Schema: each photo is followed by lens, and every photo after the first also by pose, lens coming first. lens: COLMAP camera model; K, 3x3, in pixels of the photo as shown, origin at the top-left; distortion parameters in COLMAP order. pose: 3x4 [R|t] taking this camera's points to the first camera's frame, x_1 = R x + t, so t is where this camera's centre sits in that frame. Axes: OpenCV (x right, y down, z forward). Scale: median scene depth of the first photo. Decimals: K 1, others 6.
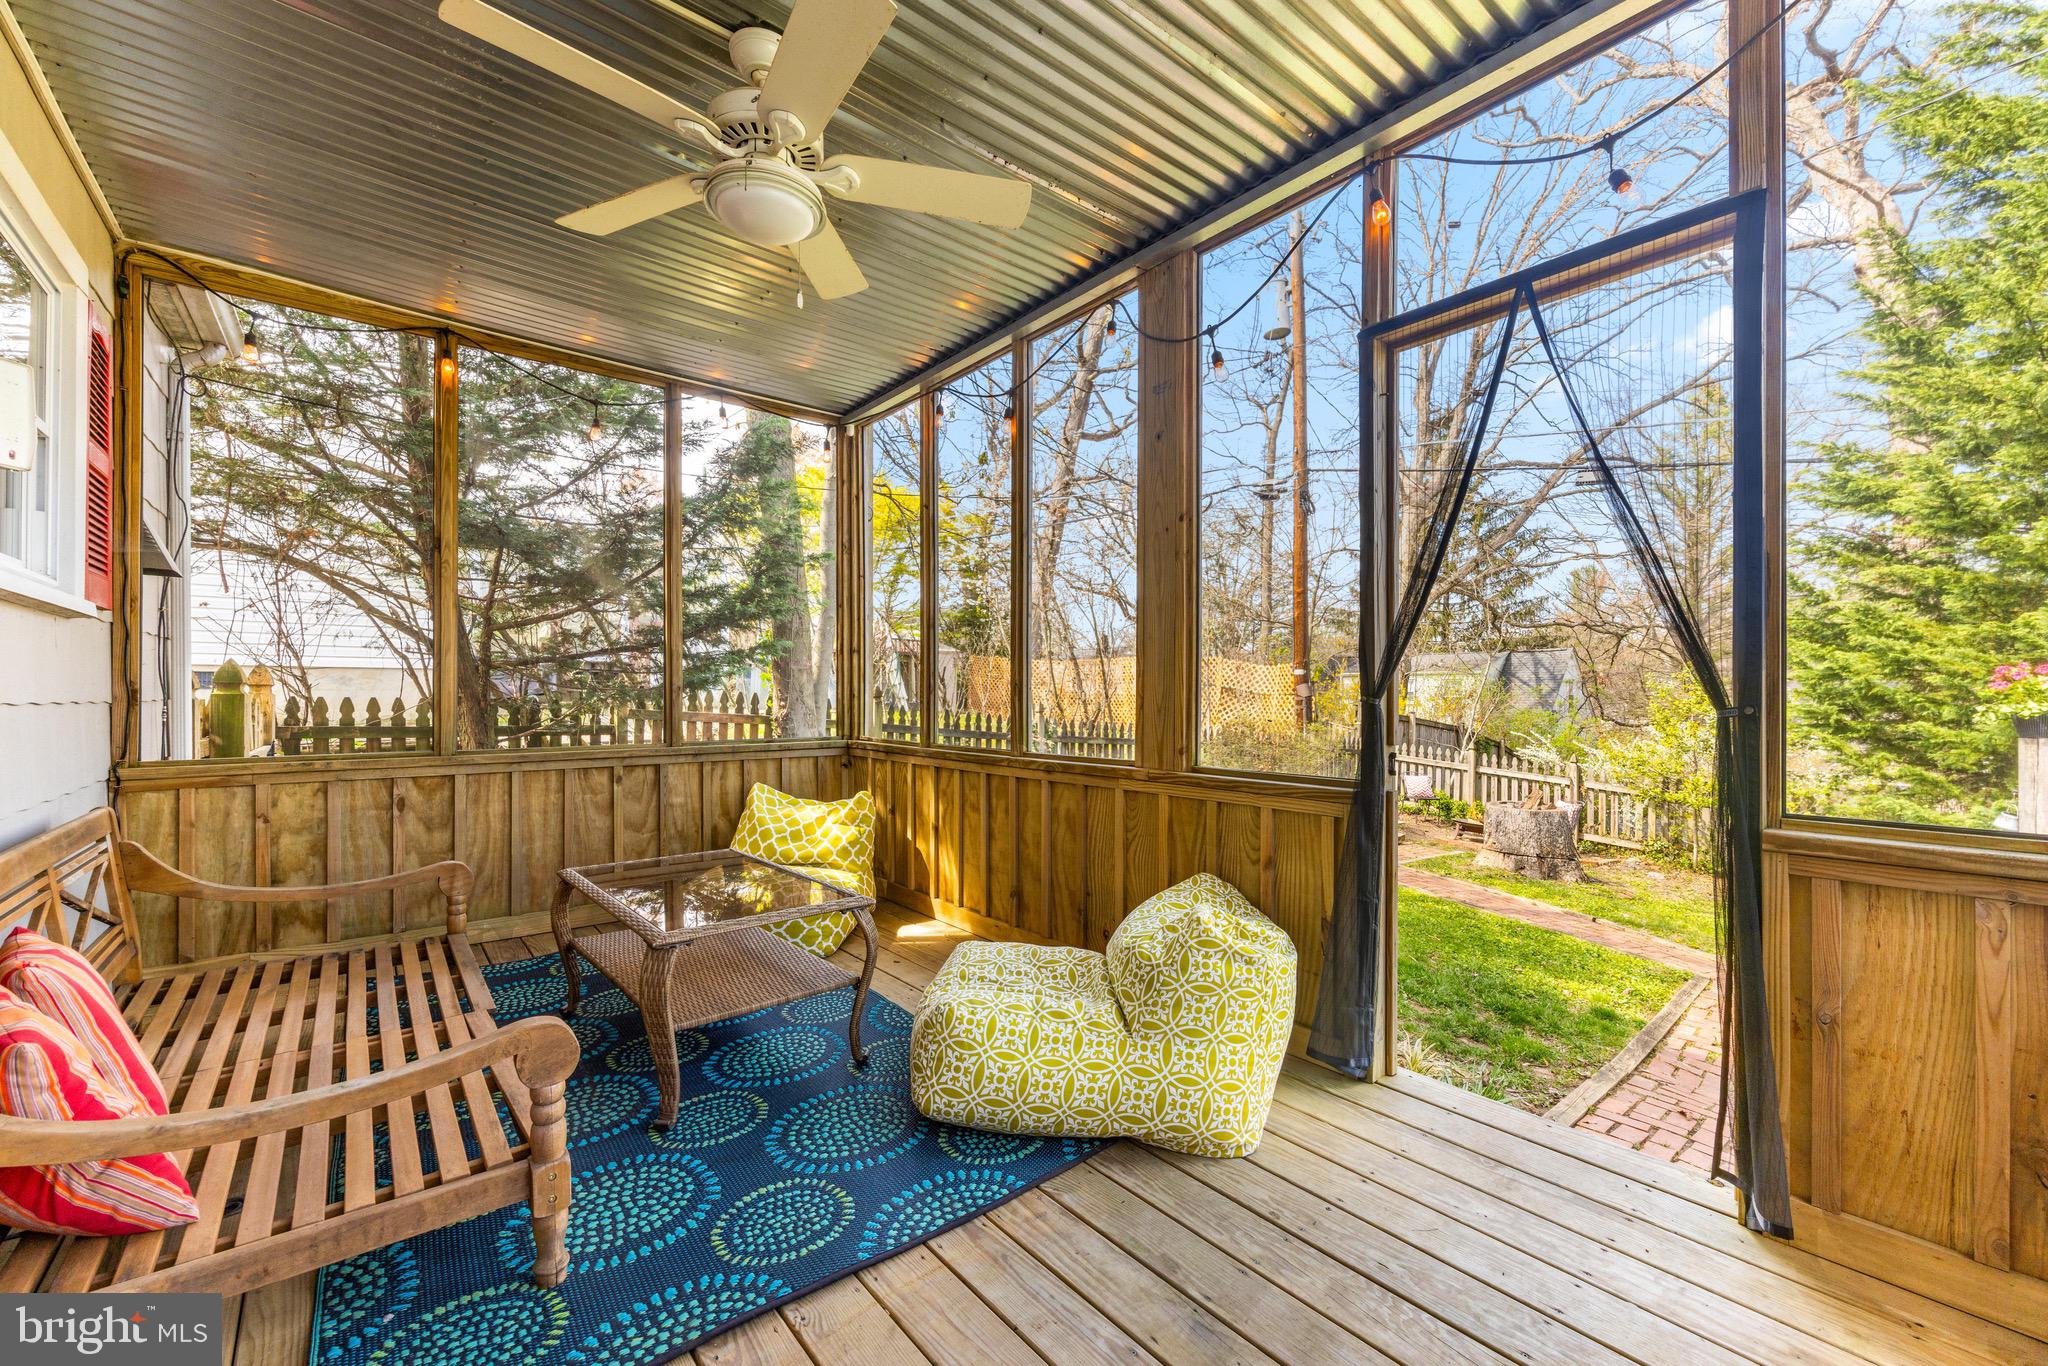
lens RADIAL K [[826.0, 0, 1020.6], [0, 826.0, 706.7], [0, 0, 1]] dist [0.001271, -0.000940]
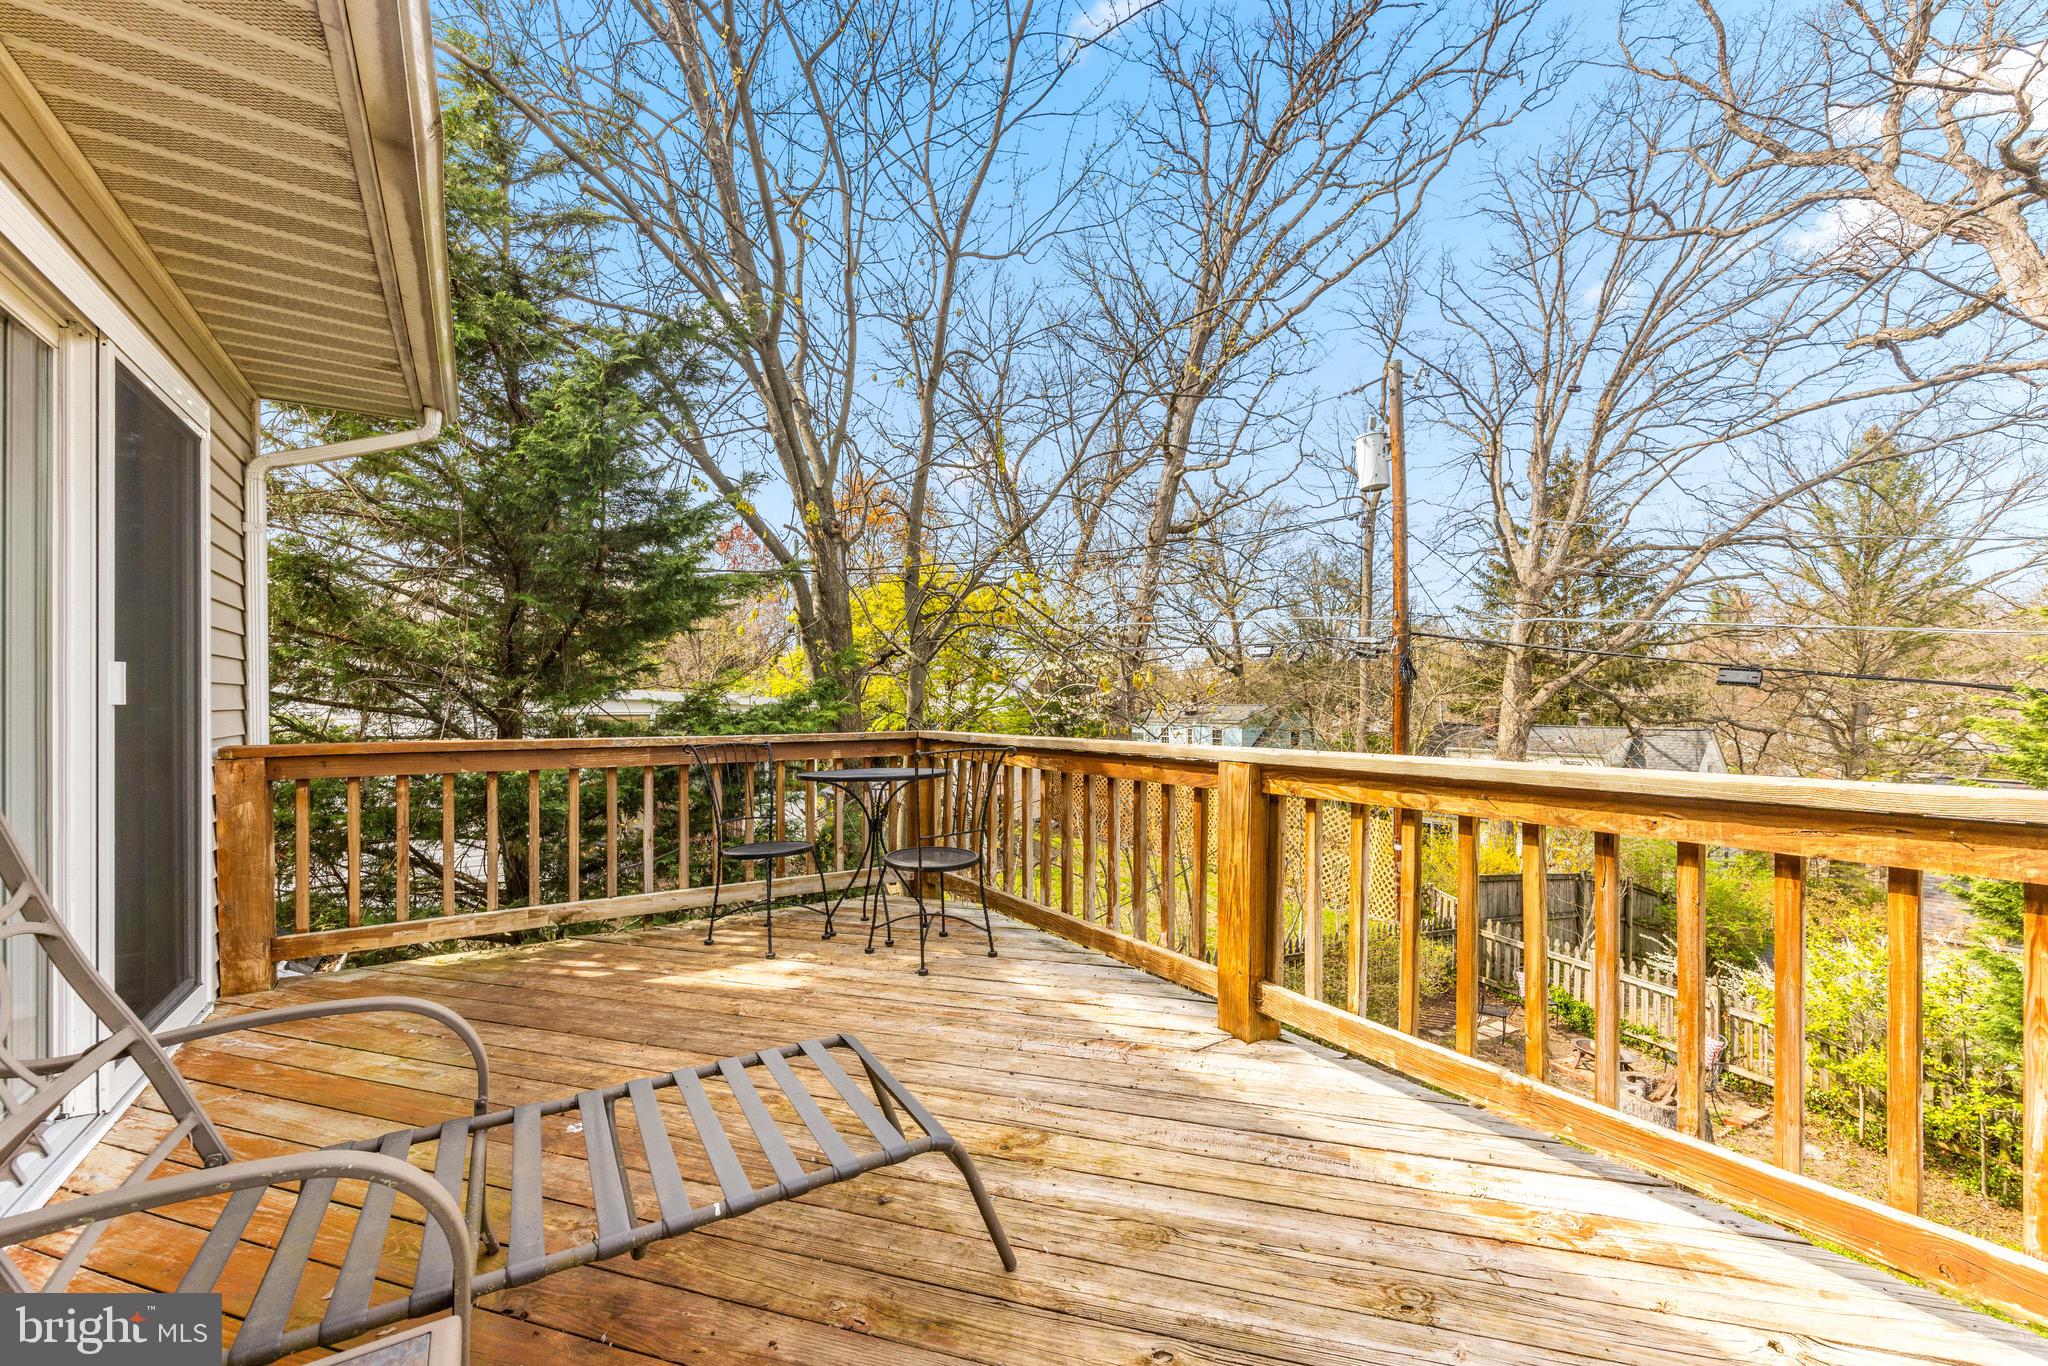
lens RADIAL K [[826.0, 0, 1021.3], [0, 826.0, 698.0], [0, 0, 1]] dist [0.001271, -0.000940]
pose [[0.994381, -0.004642, -0.105761, 0.006564], [0.005288, 0.999969, 0.005833, -0.231838], [0.105731, -0.006360, 0.994374, 0.013694]]
